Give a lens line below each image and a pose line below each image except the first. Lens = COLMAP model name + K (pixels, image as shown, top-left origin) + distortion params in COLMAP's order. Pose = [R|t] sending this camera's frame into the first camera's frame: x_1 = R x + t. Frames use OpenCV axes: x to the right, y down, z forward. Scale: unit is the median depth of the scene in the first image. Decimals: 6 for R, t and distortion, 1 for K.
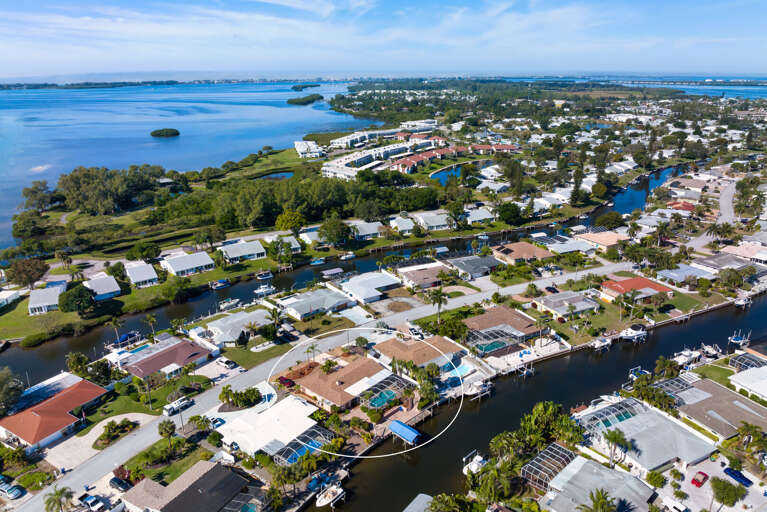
lens RADIAL K [[536.7, 0, 385.1], [0, 536.7, 253.8], [0, 0, 1]] dist [-0.040576, 0.006402]
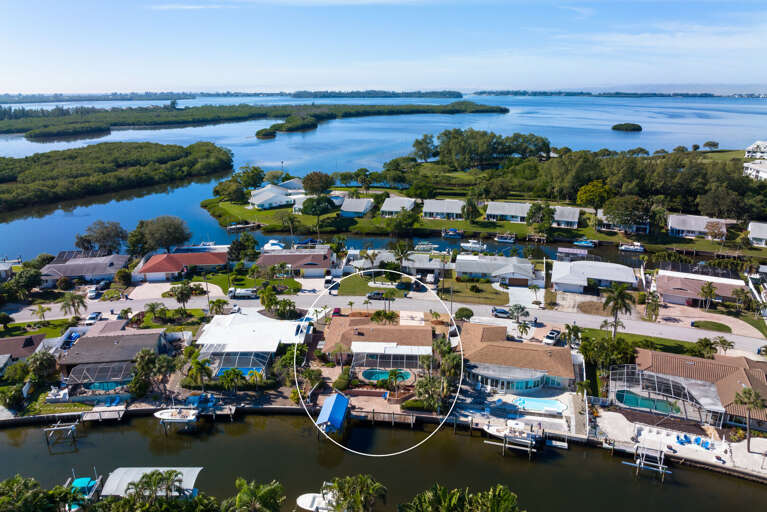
lens RADIAL K [[536.7, 0, 385.1], [0, 536.7, 253.8], [0, 0, 1]] dist [-0.040576, 0.006402]
pose [[0.611781, 0.232870, -0.755973, 0.295264], [-0.252870, 0.963112, 0.092038, 0.034177], [0.749520, 0.134856, 0.648100, 0.323162]]
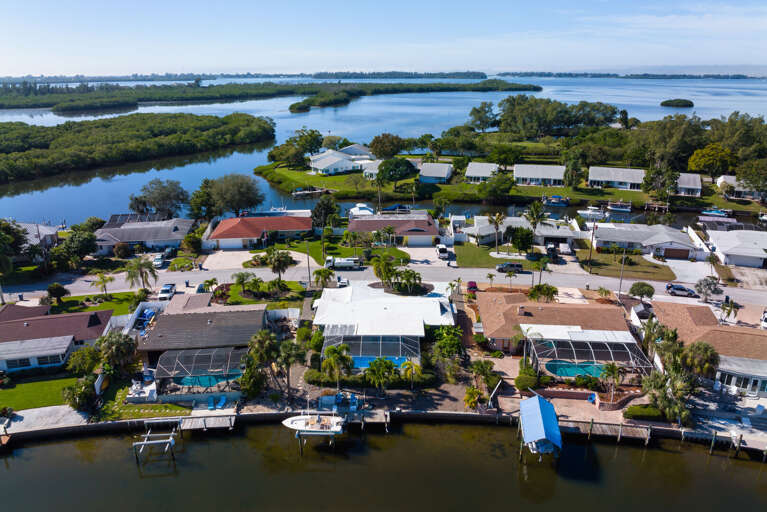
lens RADIAL K [[536.7, 0, 385.1], [0, 536.7, 253.8], [0, 0, 1]] dist [-0.040576, 0.006402]
pose [[0.586315, 0.260290, -0.767127, 0.152689], [-0.258033, 0.957656, 0.127723, 0.090306], [0.767889, 0.123058, 0.628652, 0.320126]]
